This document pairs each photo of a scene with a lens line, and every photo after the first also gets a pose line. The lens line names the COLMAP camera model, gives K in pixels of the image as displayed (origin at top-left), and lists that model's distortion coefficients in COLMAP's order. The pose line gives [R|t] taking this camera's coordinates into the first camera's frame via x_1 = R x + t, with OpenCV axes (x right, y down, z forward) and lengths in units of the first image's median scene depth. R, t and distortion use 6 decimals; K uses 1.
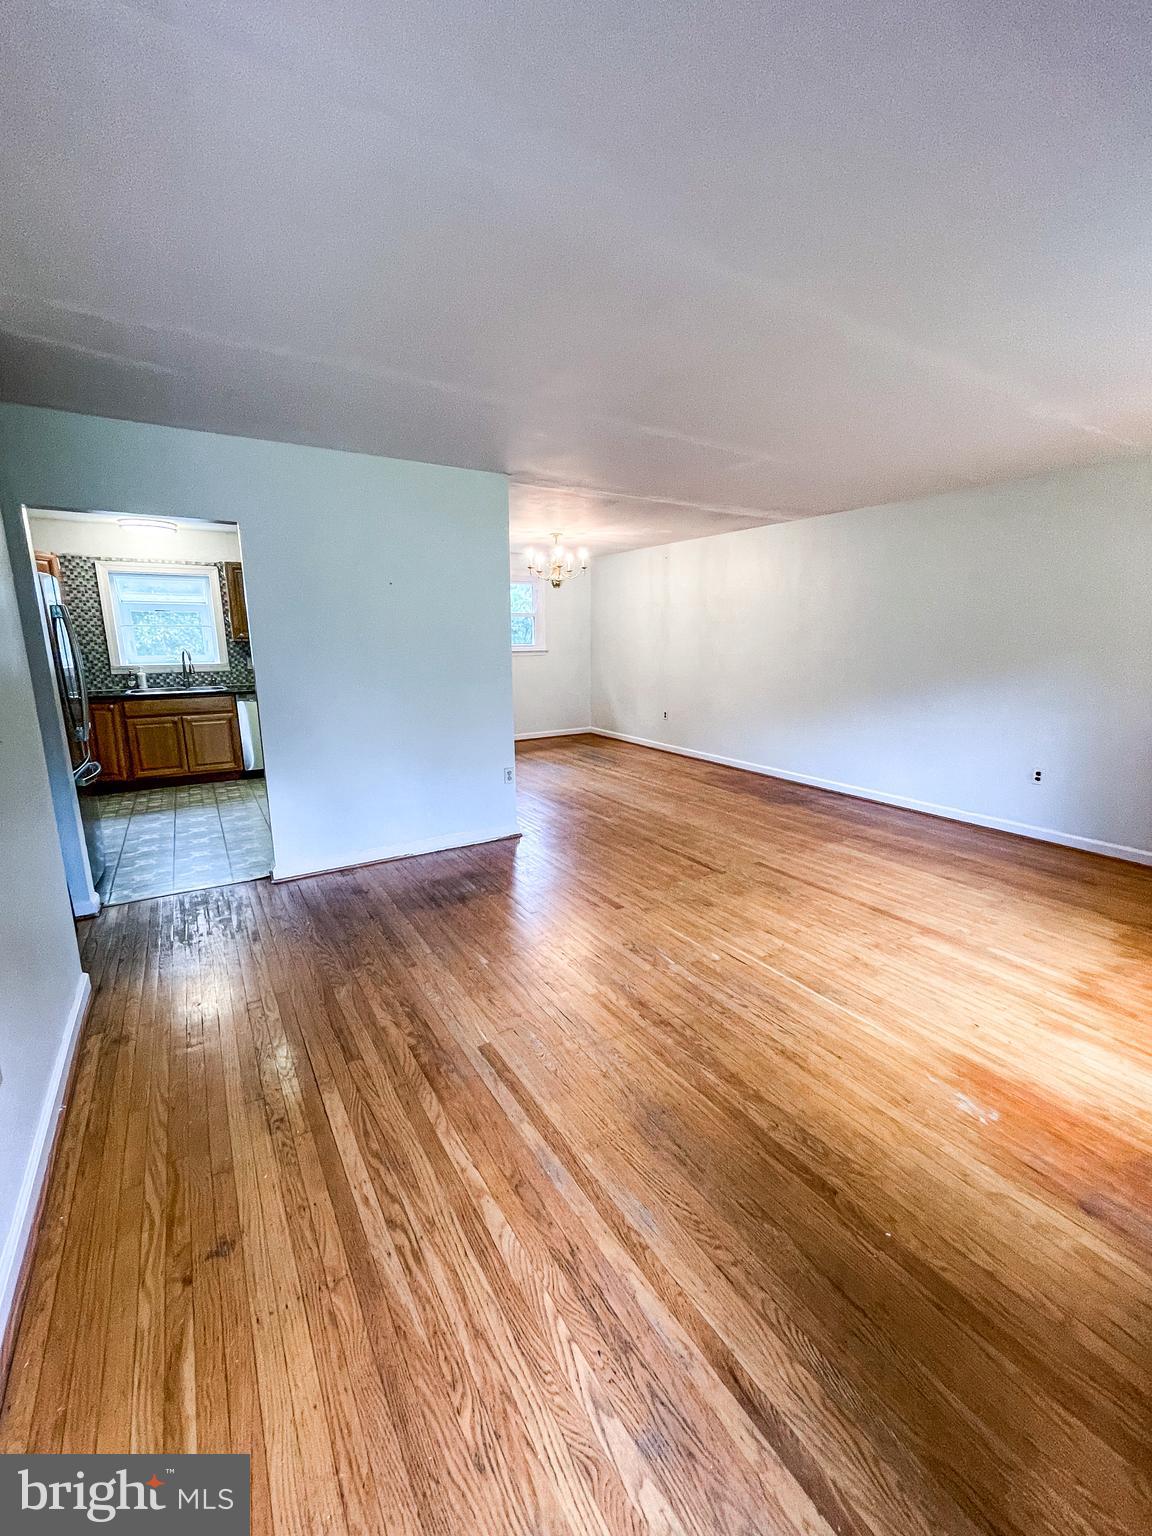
lens RADIAL K [[628.5, 0, 576.0], [0, 628.5, 768.0], [0, 0, 1]] dist [0.002517, 0.000119]
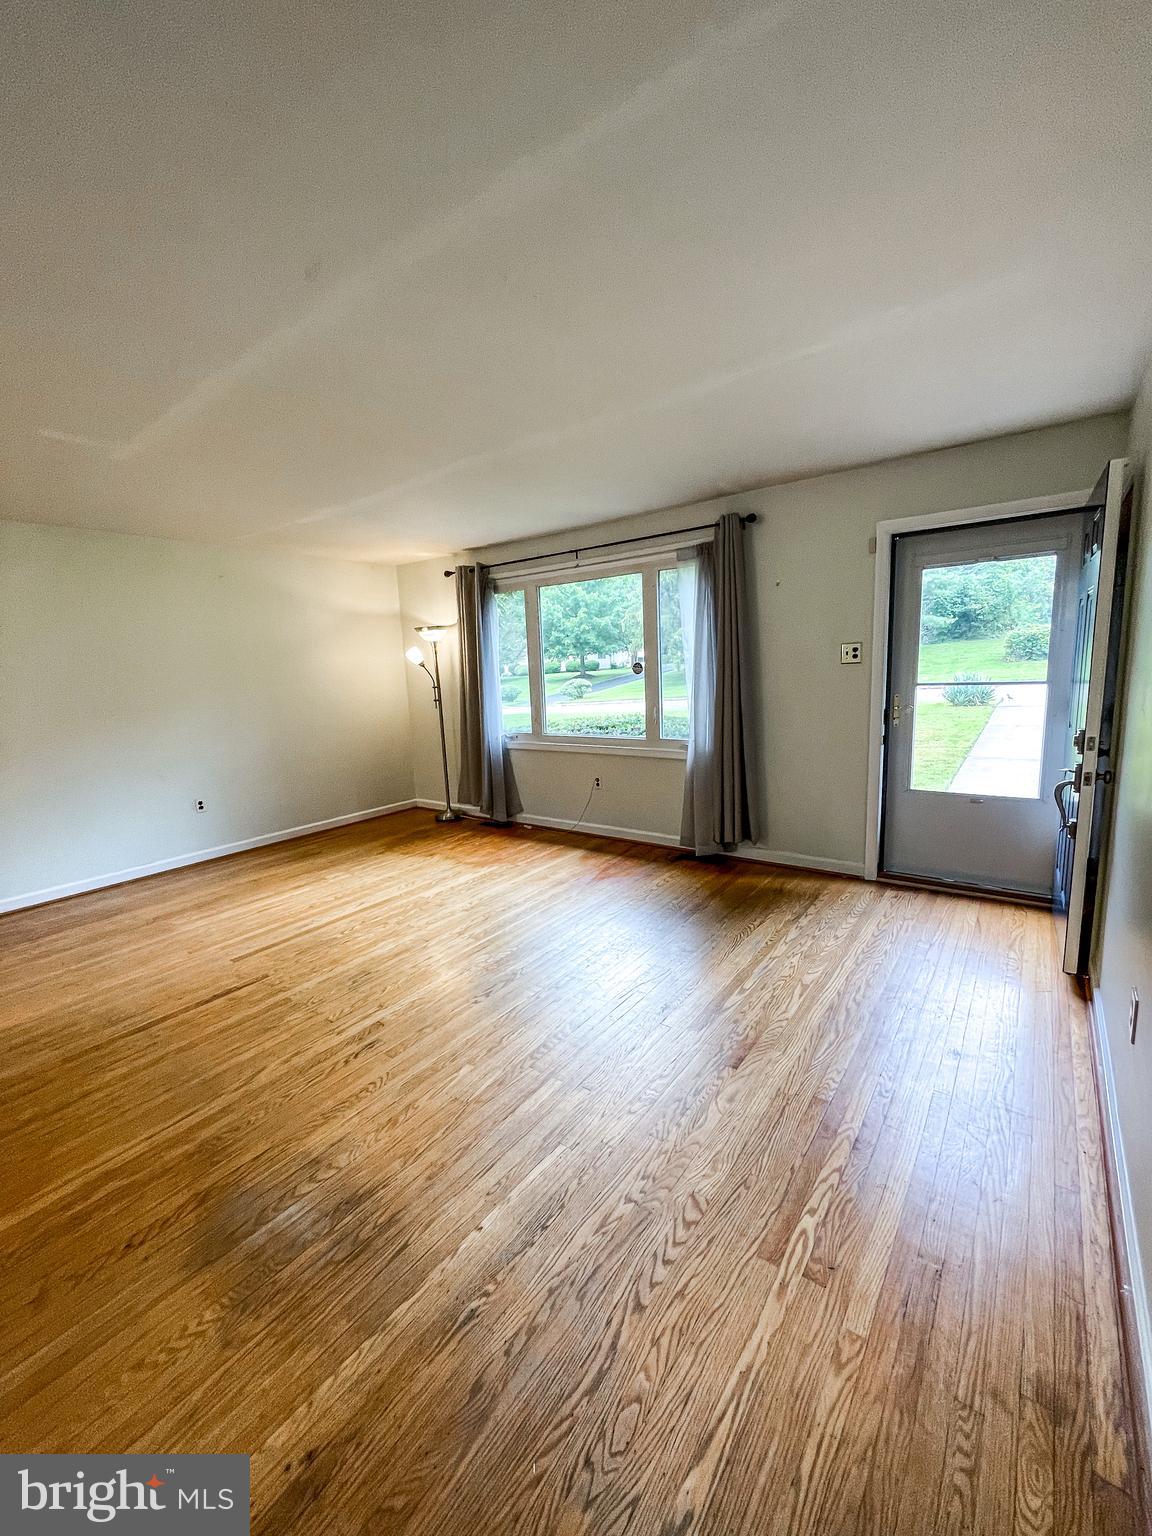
lens RADIAL K [[628.5, 0, 576.0], [0, 628.5, 768.0], [0, 0, 1]] dist [0.002517, 0.000119]
pose [[-0.364694, -0.135735, 0.921181, -0.576548], [0.238901, 0.942561, 0.233465, -0.163622], [-0.899958, 0.305214, -0.311319, 0.786417]]
